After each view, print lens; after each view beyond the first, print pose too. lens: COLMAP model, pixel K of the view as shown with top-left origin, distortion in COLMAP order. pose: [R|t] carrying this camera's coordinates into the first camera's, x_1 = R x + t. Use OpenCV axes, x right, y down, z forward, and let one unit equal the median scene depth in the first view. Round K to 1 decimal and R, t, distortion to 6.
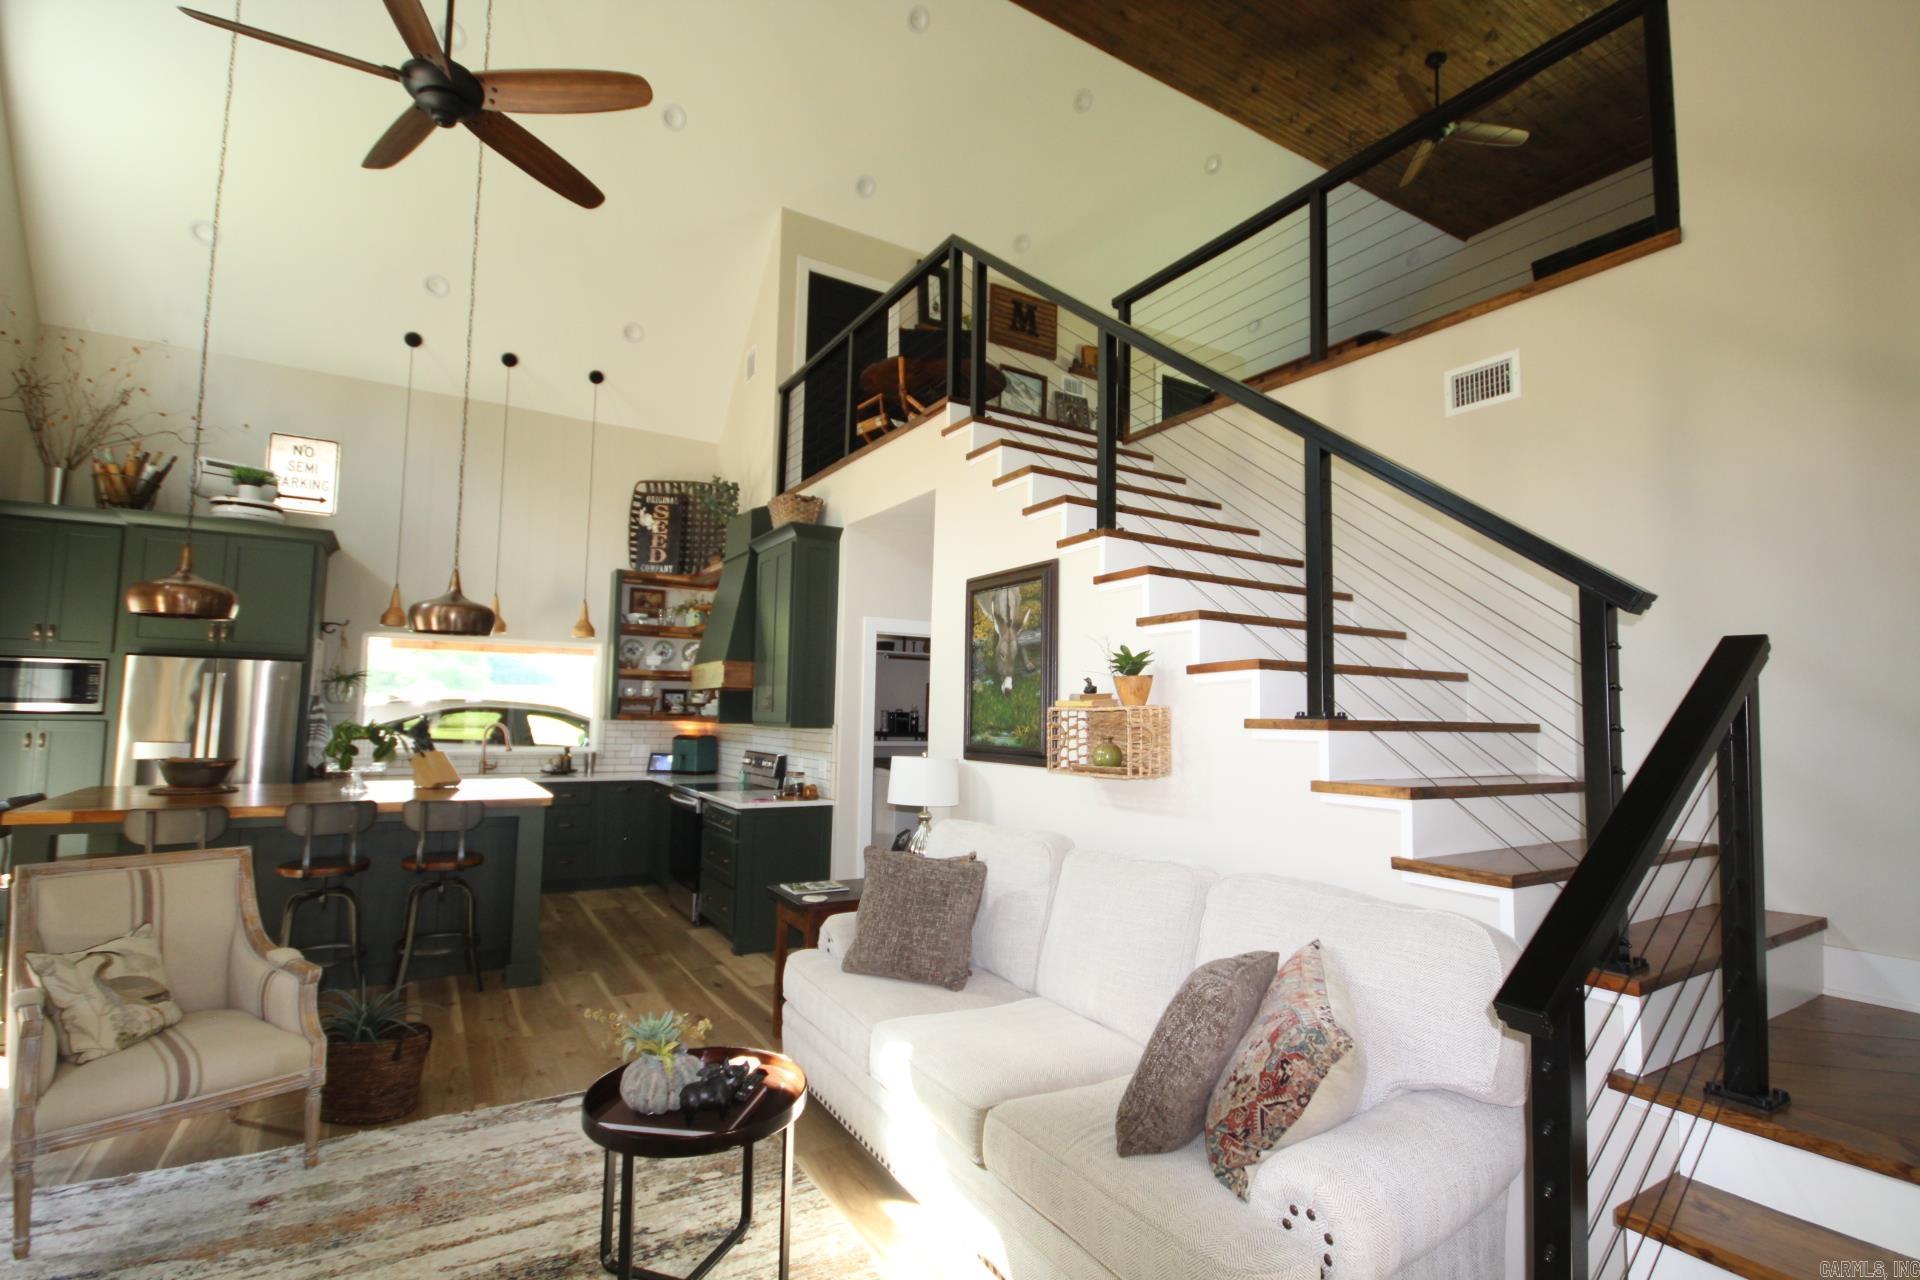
lens RADIAL K [[883.5, 0, 953.4], [0, 883.5, 644.2], [0, 0, 1]] dist [-0.001079, -0.001258]
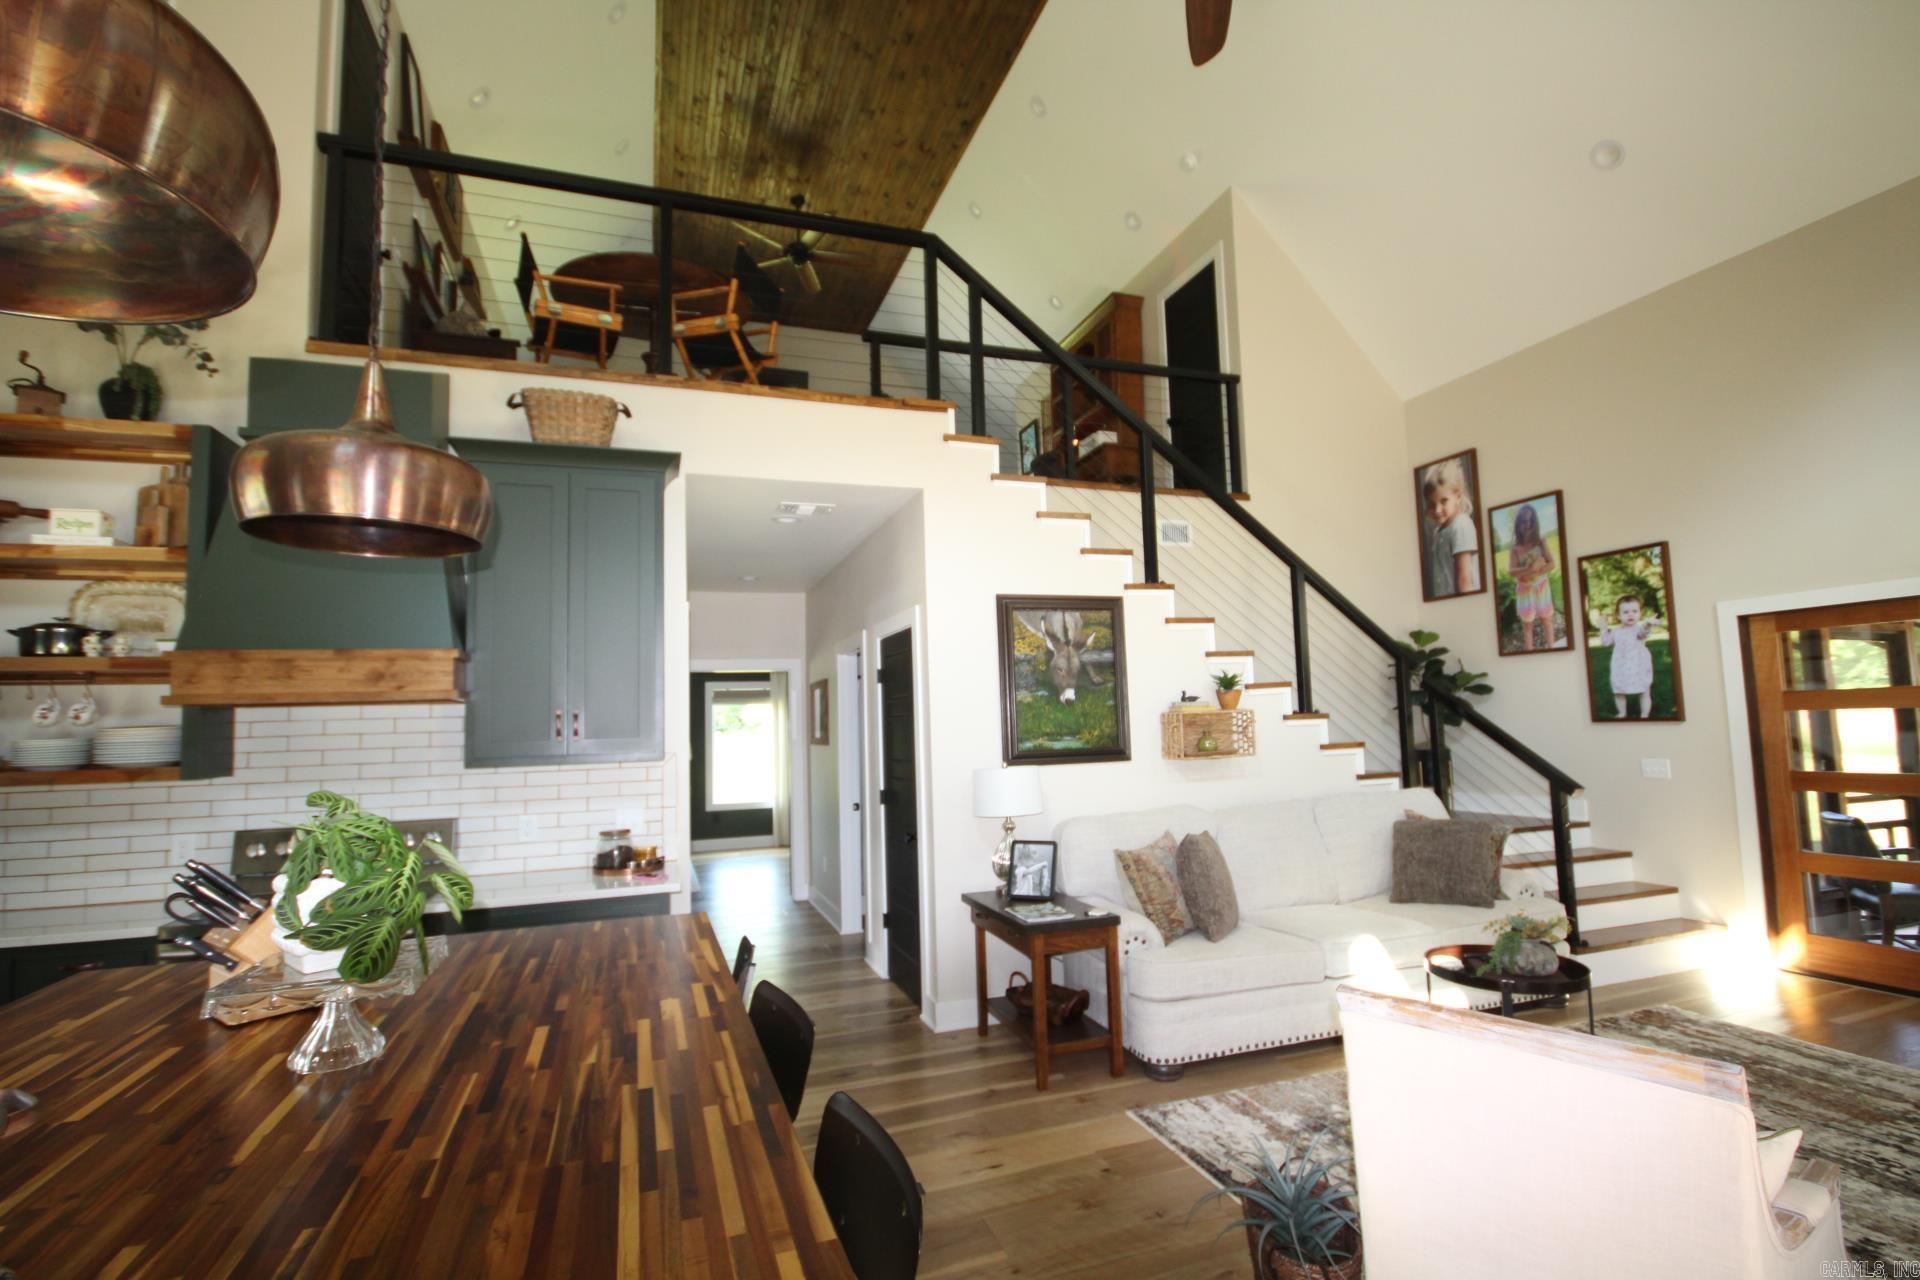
lens RADIAL K [[883.5, 0, 969.0], [0, 883.5, 653.8], [0, 0, 1]] dist [-0.001079, -0.001258]
pose [[0.201088, 0.053659, 0.978102, -1.029196], [-0.042763, 0.998028, -0.045961, 0.046945], [-0.978639, -0.032584, 0.202986, 0.838782]]
